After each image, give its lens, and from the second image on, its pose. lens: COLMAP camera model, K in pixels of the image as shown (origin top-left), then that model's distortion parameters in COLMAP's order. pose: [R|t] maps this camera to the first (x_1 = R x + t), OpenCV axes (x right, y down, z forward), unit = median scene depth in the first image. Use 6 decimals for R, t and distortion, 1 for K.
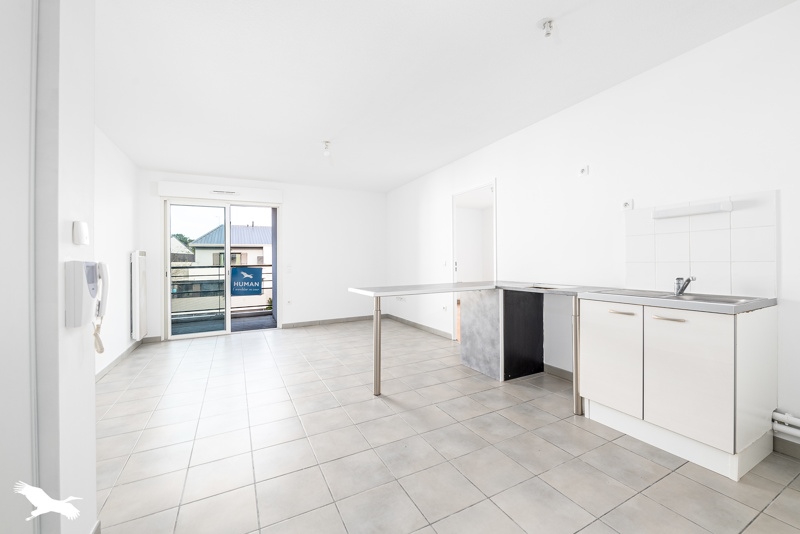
lens RADIAL K [[326.7, 0, 400.0], [0, 326.7, 267.0], [0, 0, 1]] dist [0.000086, -0.000071]
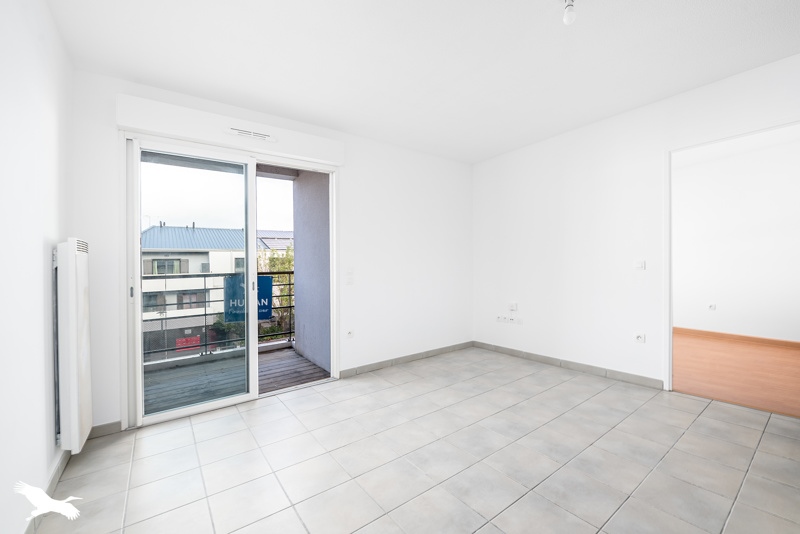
lens RADIAL K [[330.1, 0, 404.7], [0, 330.1, 272.3], [0, 0, 1]] dist [-0.015218, -0.000449]
pose [[0.985293, -0.011302, 0.170497, -0.601831], [0.012083, 0.999921, -0.003542, -0.001412], [-0.170444, 0.005550, 0.985352, 0.686938]]
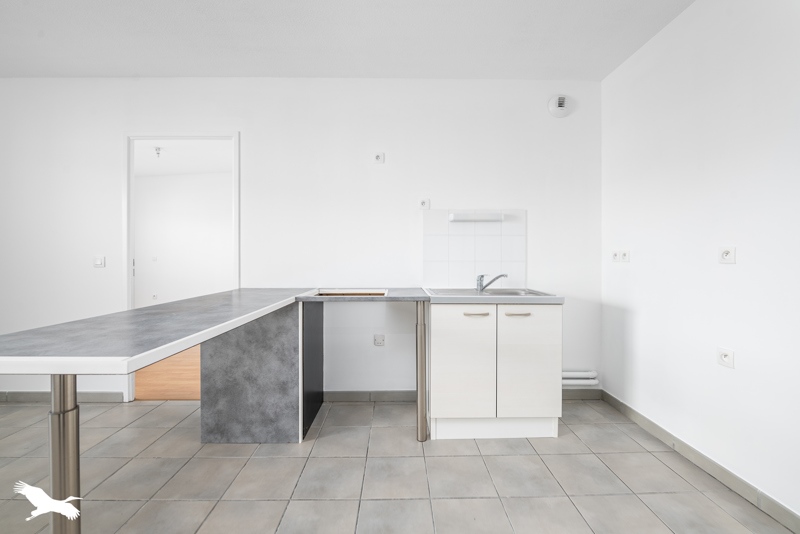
lens RADIAL K [[324.6, 0, 400.0], [0, 324.6, 267.0], [0, 0, 1]] dist [-0.011131, -0.000224]
pose [[0.440674, -0.003417, 0.897661, -0.170983], [0.008068, 0.999967, -0.000154, 0.000329], [-0.897631, 0.007311, 0.440688, 0.496841]]
